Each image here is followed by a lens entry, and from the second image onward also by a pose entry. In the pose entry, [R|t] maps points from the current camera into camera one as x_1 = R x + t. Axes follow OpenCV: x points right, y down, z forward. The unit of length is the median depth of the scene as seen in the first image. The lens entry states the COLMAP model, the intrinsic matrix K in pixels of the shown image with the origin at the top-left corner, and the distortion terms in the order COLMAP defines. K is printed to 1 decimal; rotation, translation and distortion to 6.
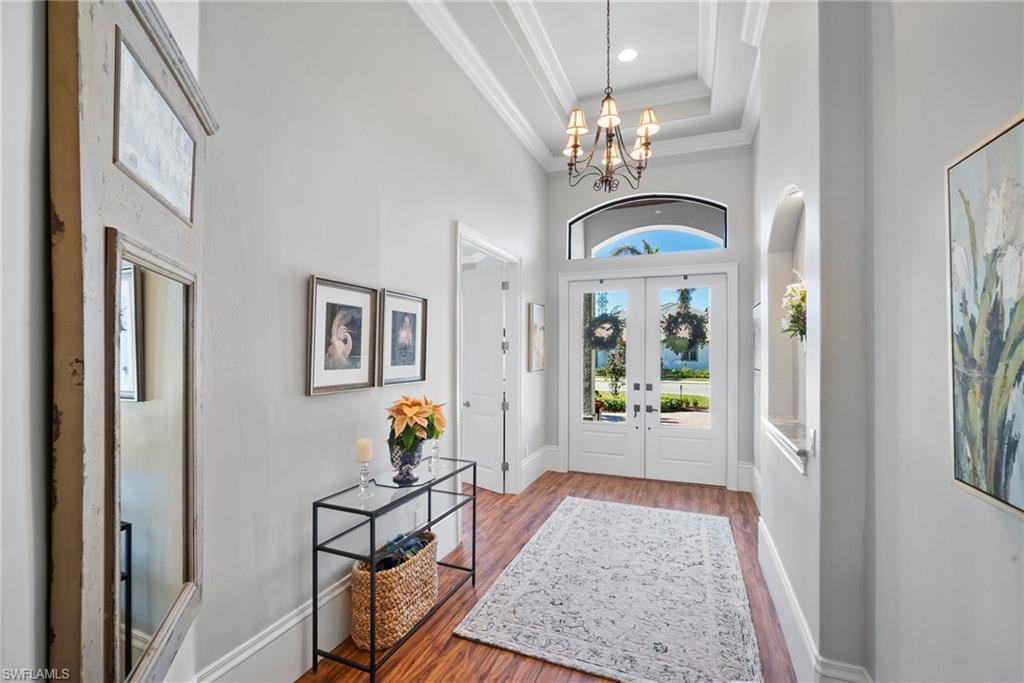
lens RADIAL K [[446.3, 0, 512.0], [0, 446.3, 341.5], [0, 0, 1]] dist [-0.003288, -0.000019]
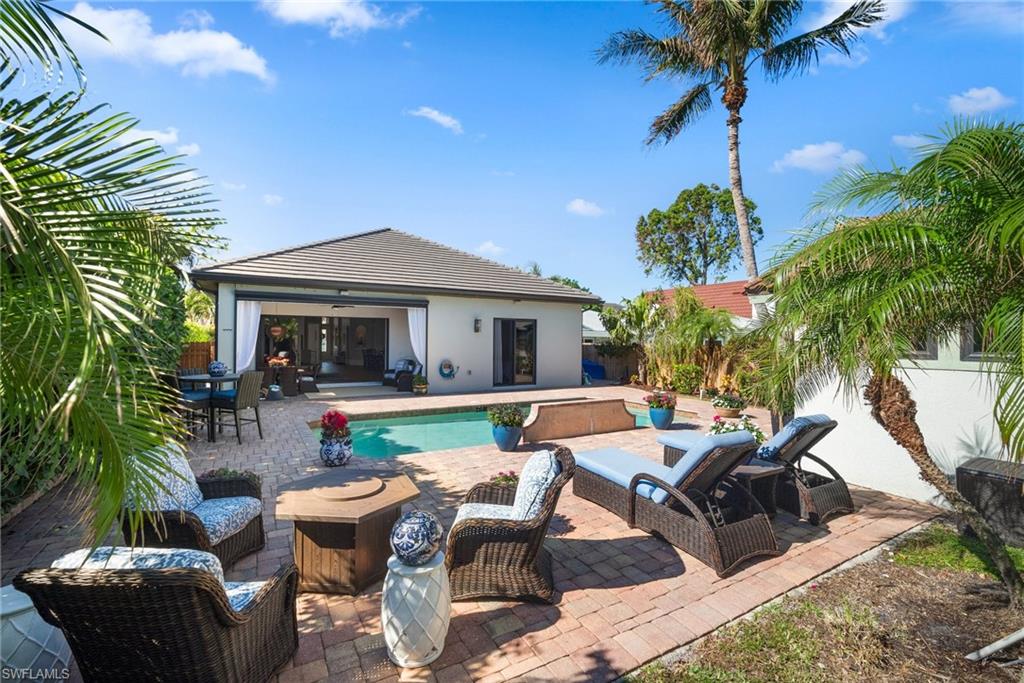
lens RADIAL K [[453.0, 0, 515.1], [0, 453.0, 333.8], [0, 0, 1]] dist [-0.013913, 0.003904]
pose [[0.615913, 0.007593, 0.787778, -2.976900], [-0.015788, 0.999872, 0.002707, -0.116886], [-0.787656, -0.014105, 0.615954, -5.089907]]
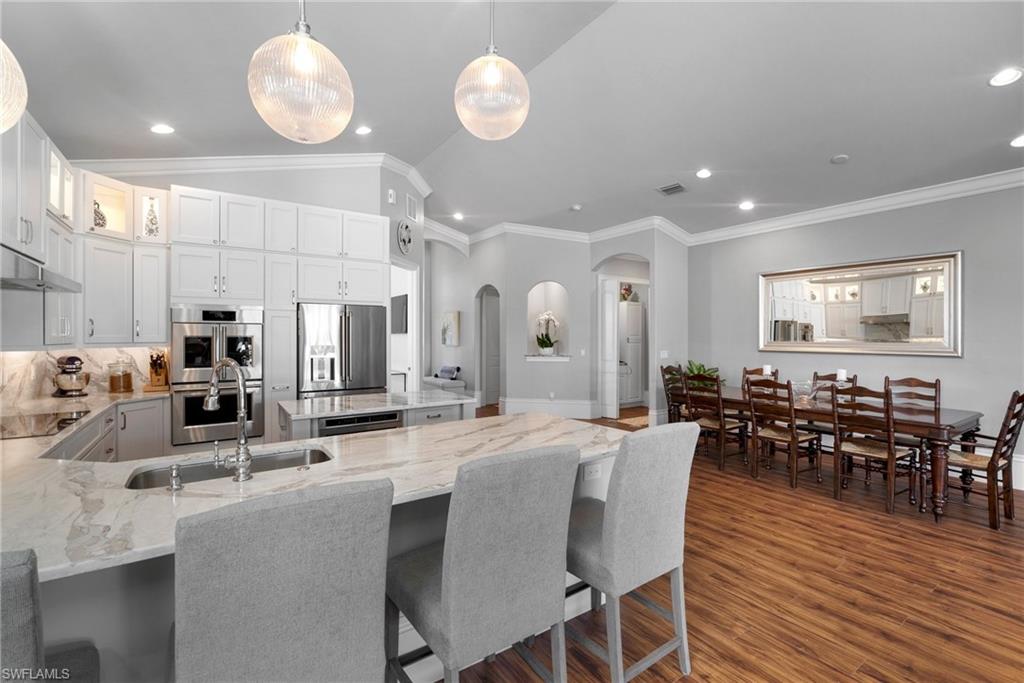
lens RADIAL K [[450.0, 0, 513.6], [0, 450.0, 336.1], [0, 0, 1]] dist [-0.009425, 0.001225]
pose [[0.558058, -0.003878, 0.829793, -1.257421], [-0.011416, 0.999859, 0.012351, -0.001093], [-0.829723, -0.016365, 0.557935, -1.160179]]
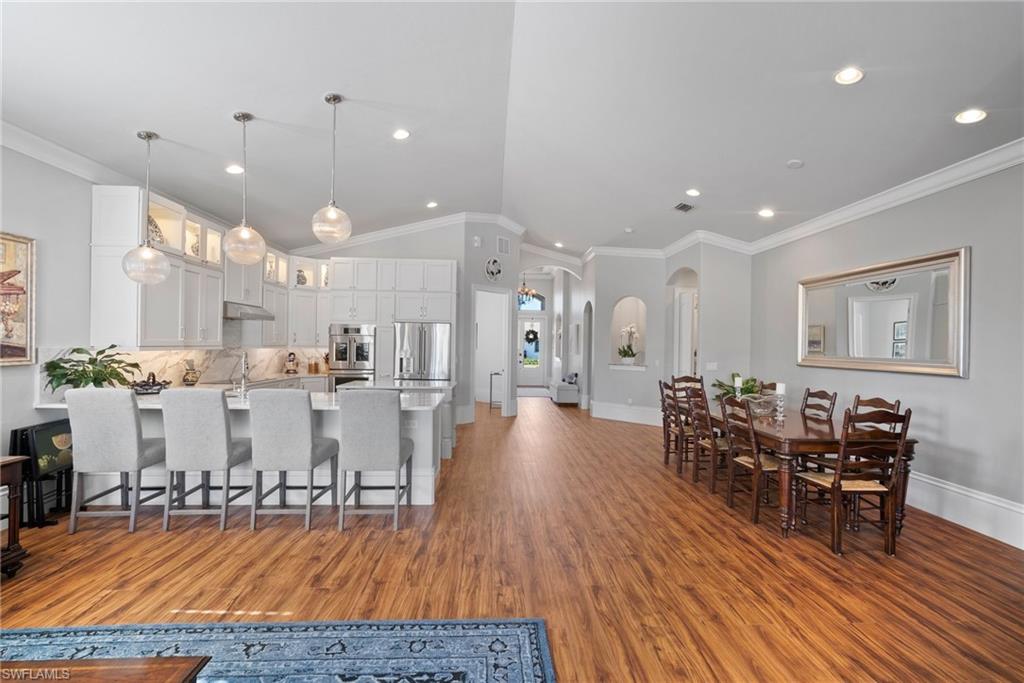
lens RADIAL K [[450.6, 0, 515.1], [0, 450.6, 343.9], [0, 0, 1]] dist [-0.008733, 0.000588]
pose [[0.909245, 0.010595, 0.416126, -0.995249], [-0.017854, 0.999749, 0.013557, -0.009327], [-0.415878, -0.019756, 0.909206, -1.748138]]
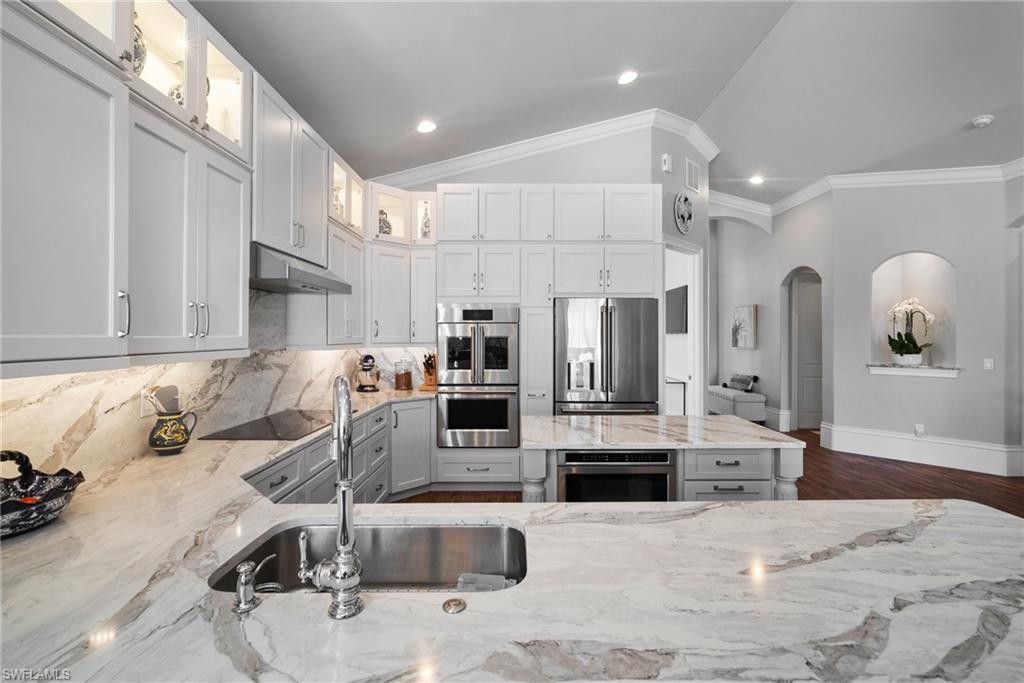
lens RADIAL K [[453.0, 0, 515.1], [0, 453.0, 333.8], [0, 0, 1]] dist [-0.013913, 0.003904]
pose [[0.929304, -0.001100, 0.369314, -1.103927], [-0.003195, 0.999934, 0.011019, 0.001874], [-0.369302, -0.011420, 0.929239, -1.001922]]
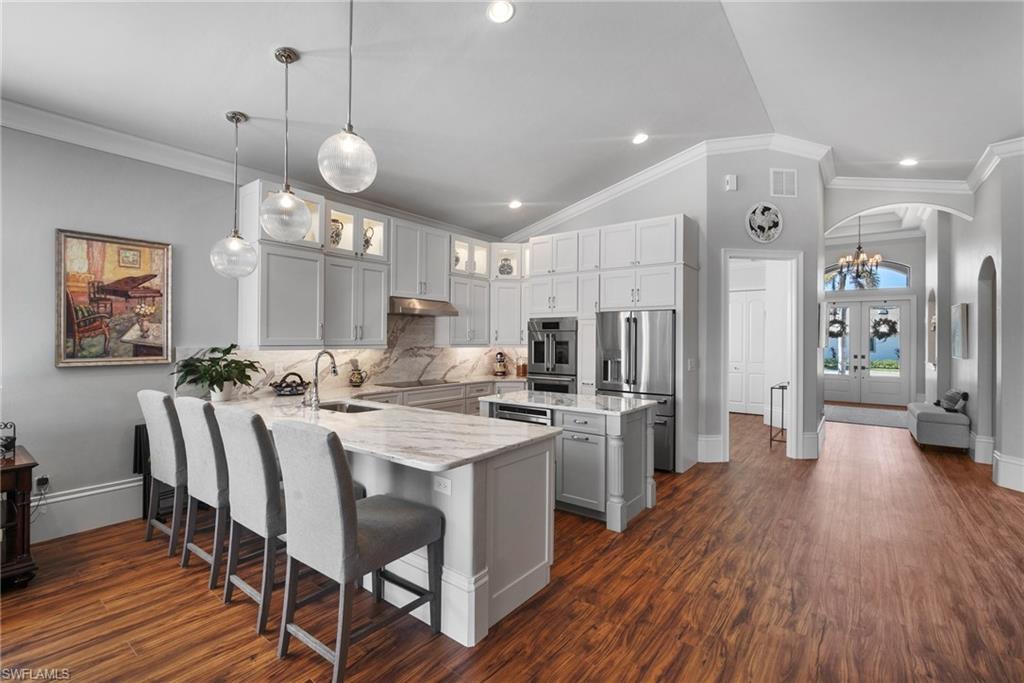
lens RADIAL K [[453.5, 0, 513.2], [0, 453.5, 337.2], [0, 0, 1]] dist [-0.011942, 0.000983]
pose [[0.962085, 0.000959, -0.272749, -0.652814], [0.001261, 0.999967, 0.007966, -0.002347], [0.272748, -0.008008, 0.962052, -1.368252]]
